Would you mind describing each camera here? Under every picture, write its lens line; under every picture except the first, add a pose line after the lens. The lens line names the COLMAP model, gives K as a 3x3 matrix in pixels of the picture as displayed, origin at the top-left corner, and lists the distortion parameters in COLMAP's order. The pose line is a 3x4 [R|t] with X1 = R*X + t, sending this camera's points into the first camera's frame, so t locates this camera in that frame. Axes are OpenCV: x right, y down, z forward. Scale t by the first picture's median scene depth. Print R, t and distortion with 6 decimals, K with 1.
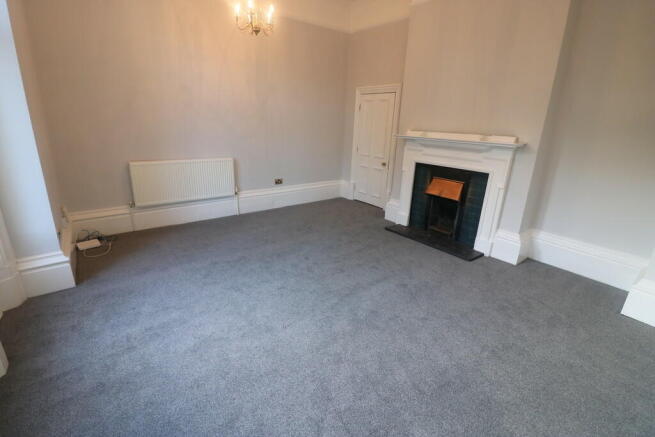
lens RADIAL K [[302.8, 0, 323.1], [0, 302.8, 213.8], [0, 0, 1]] dist [-0.010960, -0.010303]
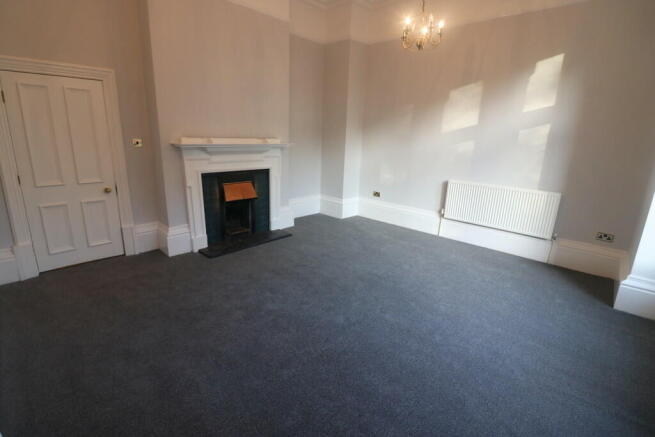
lens RADIAL K [[302.8, 0, 323.1], [0, 302.8, 213.8], [0, 0, 1]] dist [-0.010960, -0.010303]
pose [[-0.140608, -0.289490, 0.946797, -0.646062], [0.257305, 0.912754, 0.317293, -0.269141], [-0.956046, 0.288230, -0.053853, 0.802897]]
